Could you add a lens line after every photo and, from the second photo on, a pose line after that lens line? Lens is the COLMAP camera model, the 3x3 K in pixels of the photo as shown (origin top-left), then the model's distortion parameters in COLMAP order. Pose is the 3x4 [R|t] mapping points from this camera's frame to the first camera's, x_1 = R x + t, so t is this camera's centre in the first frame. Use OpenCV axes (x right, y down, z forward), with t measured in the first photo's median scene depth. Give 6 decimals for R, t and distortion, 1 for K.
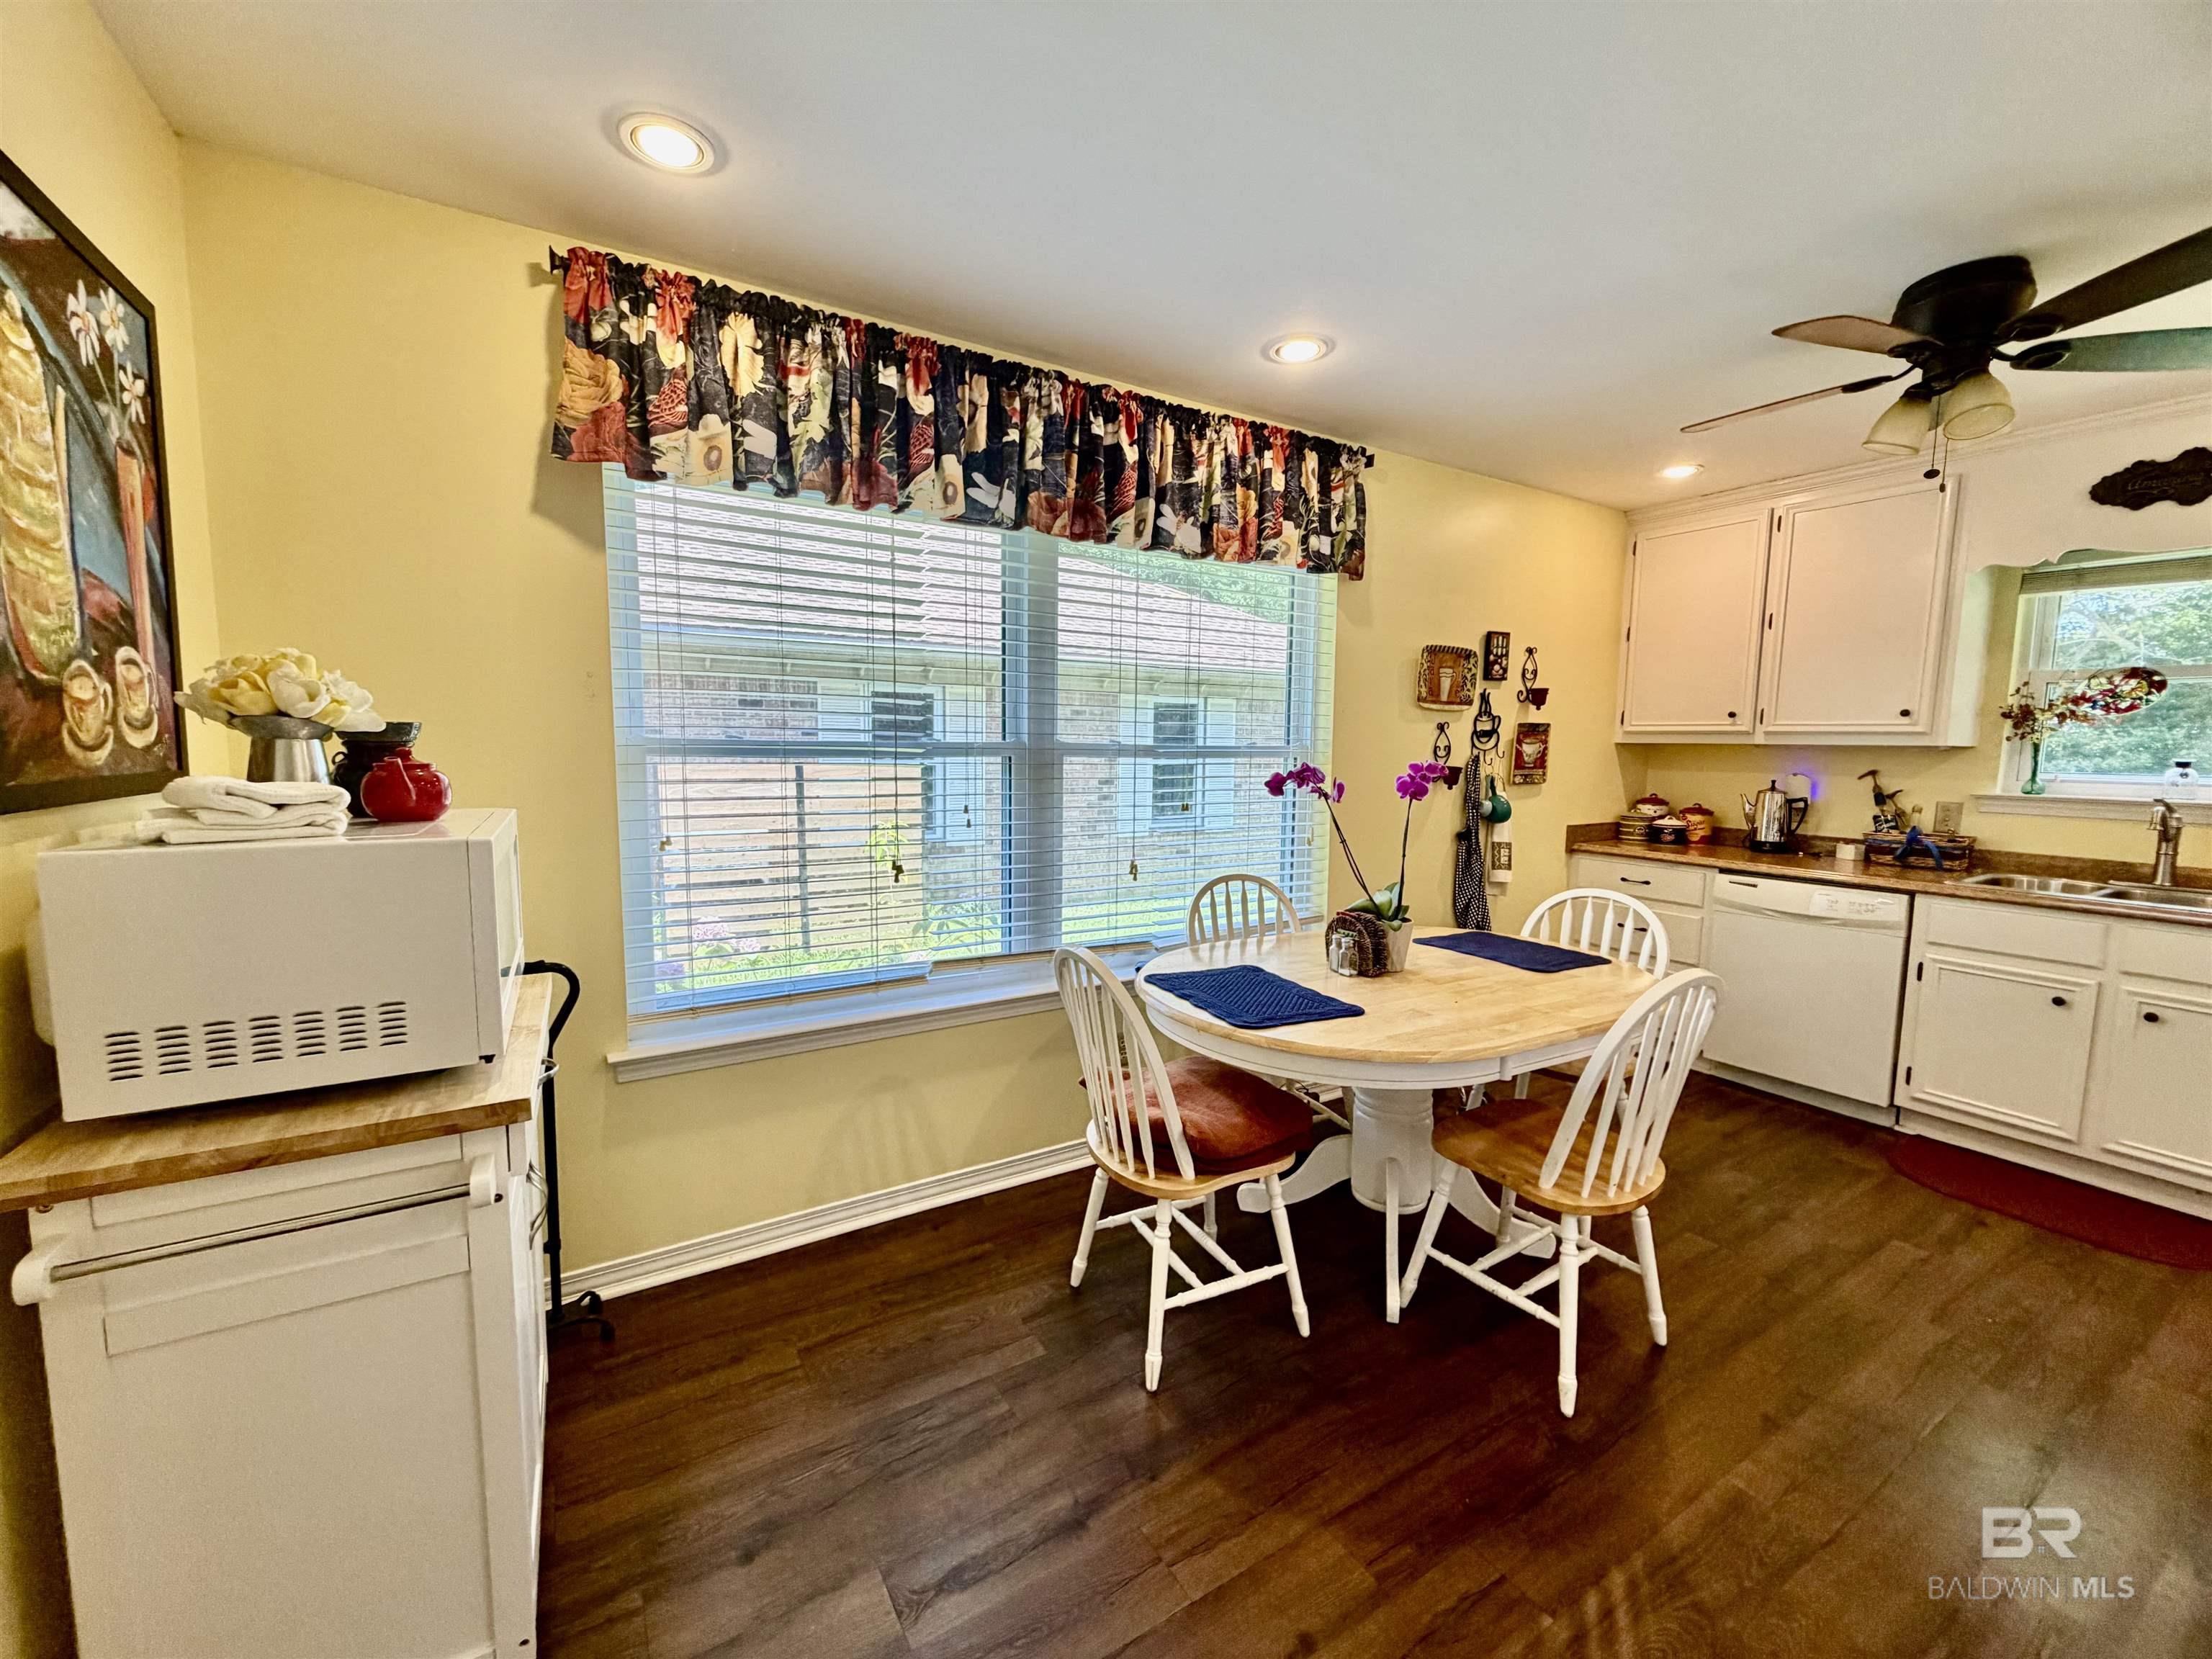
lens RADIAL K [[878.2, 0, 1106.4], [0, 878.2, 831.3], [0, 0, 1]] dist [0.002486, 0.000291]
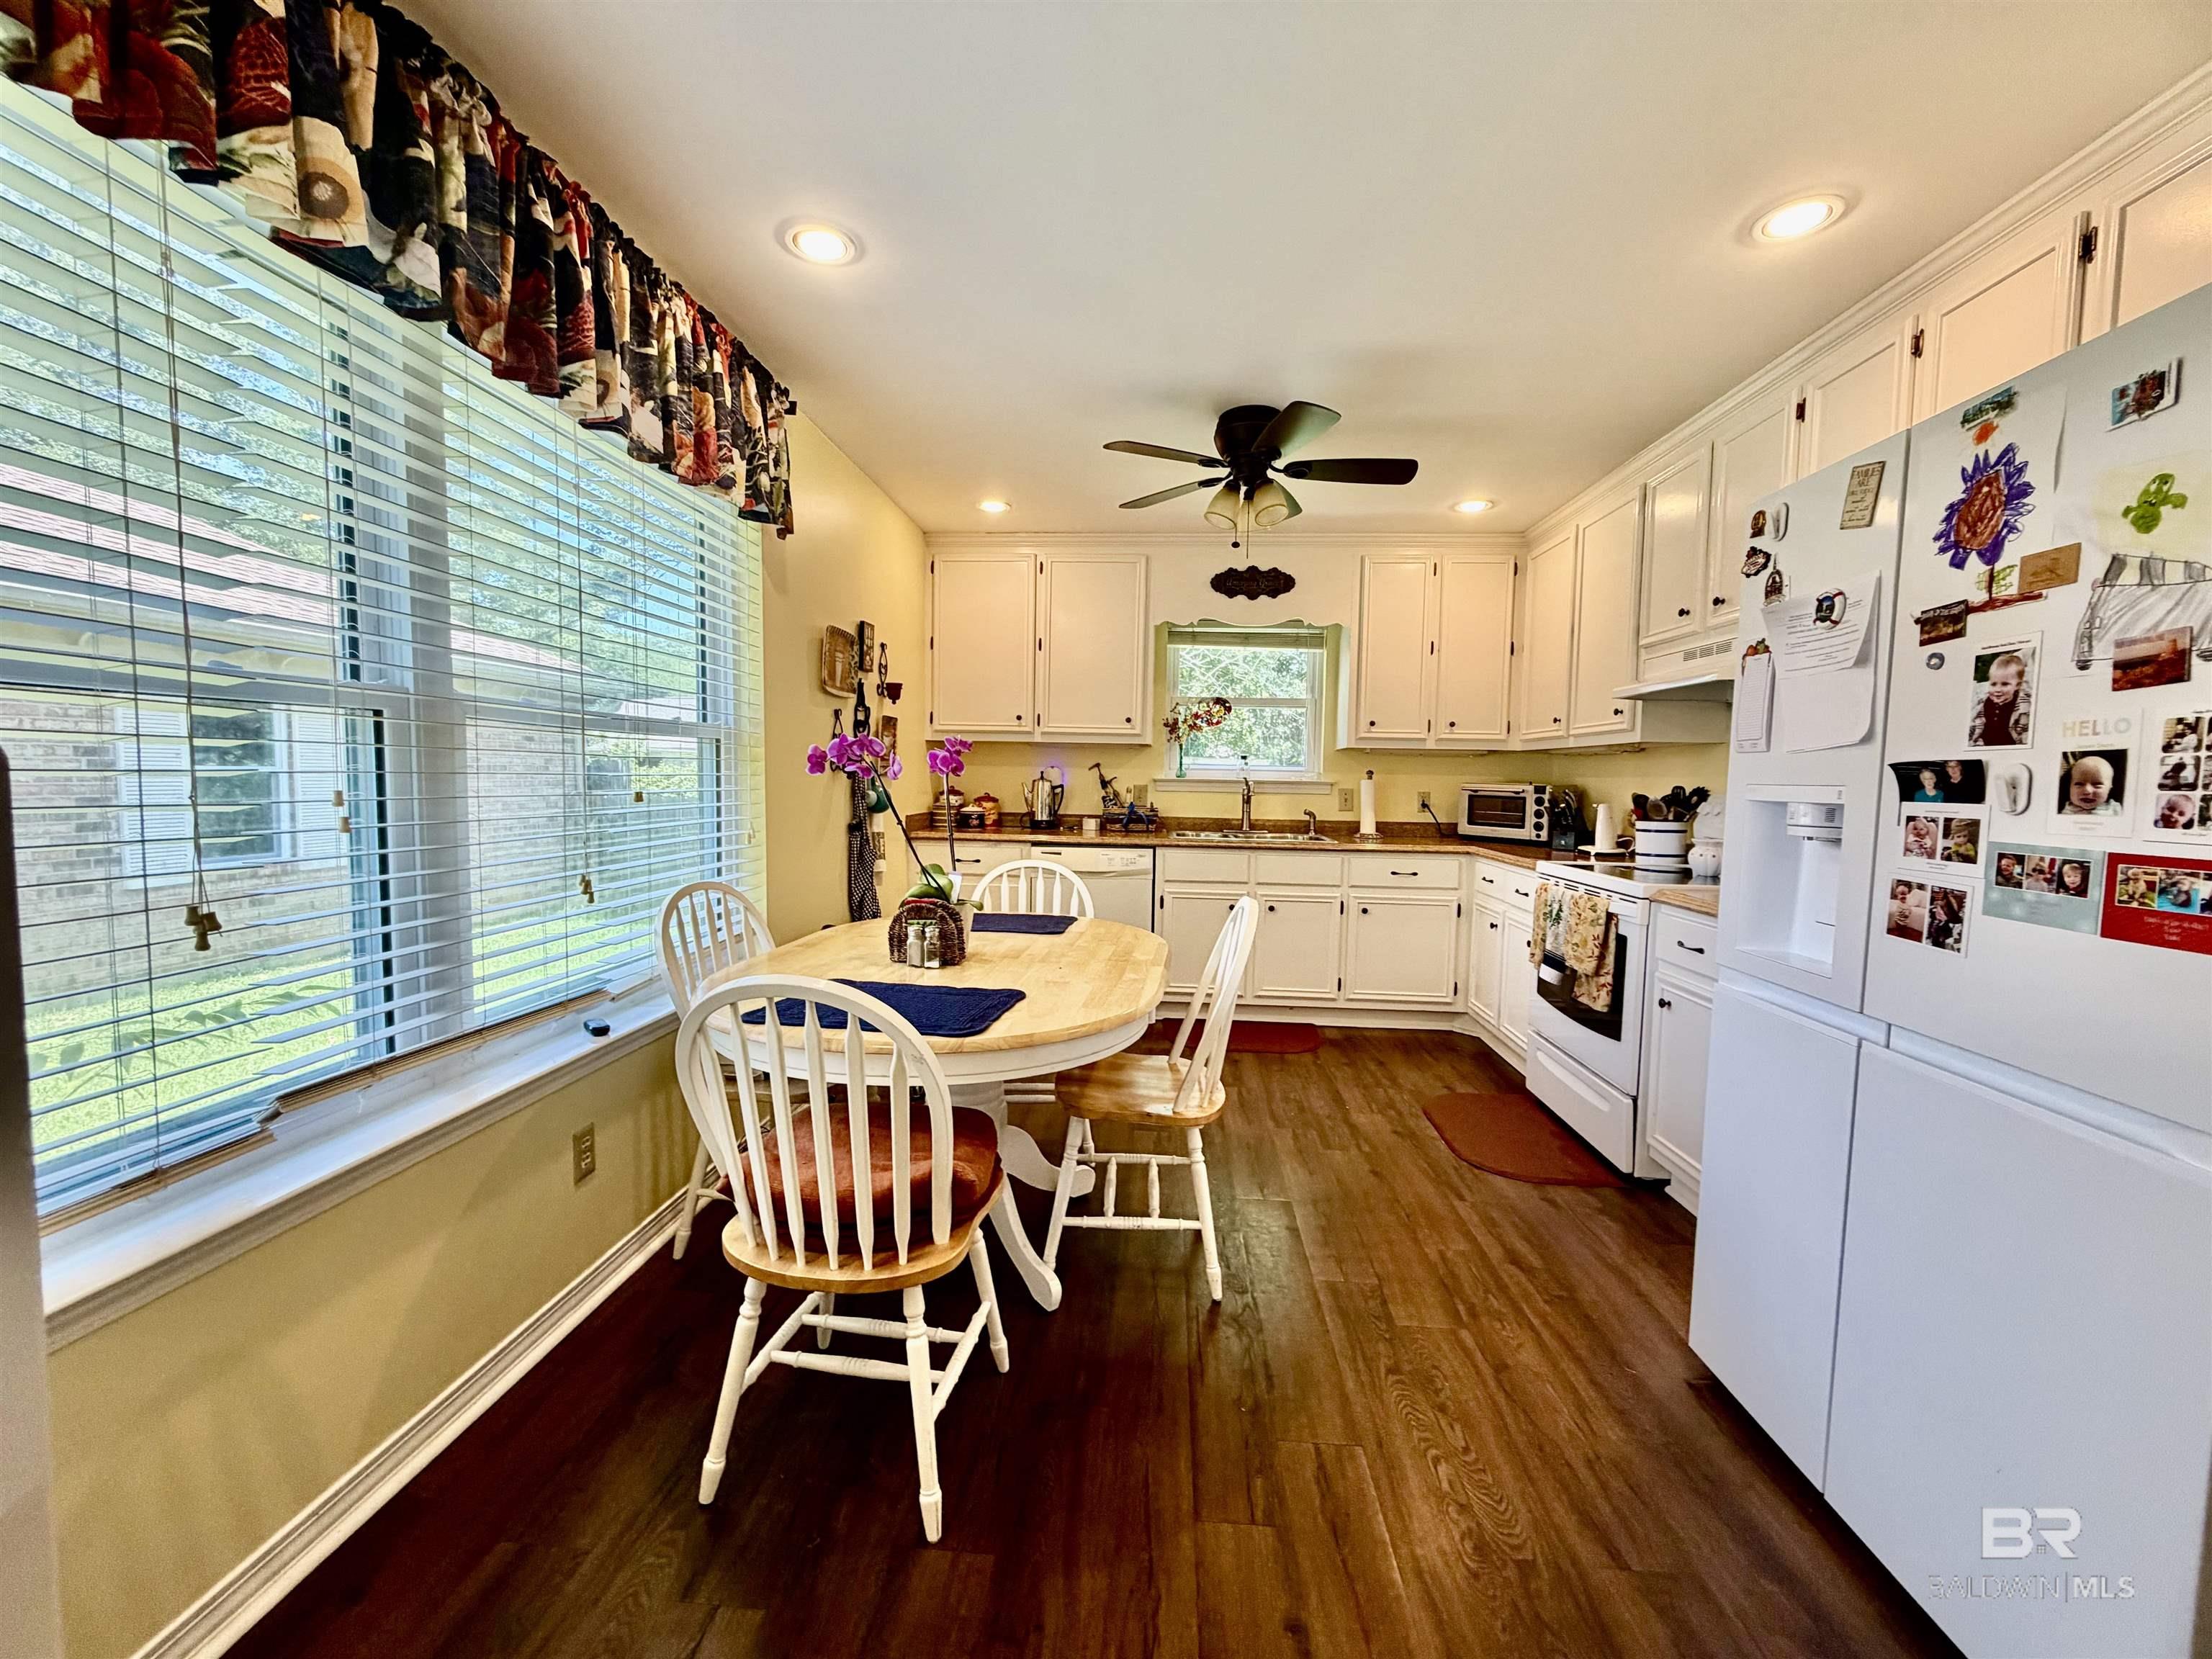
lens RADIAL K [[878.2, 0, 1102.7], [0, 878.2, 831.0], [0, 0, 1]] dist [0.002486, 0.000291]
pose [[0.584187, -0.055312, 0.809732, -0.264812], [0.072194, 0.997262, 0.016038, 0.016043], [-0.808402, 0.049089, 0.586580, 0.245344]]
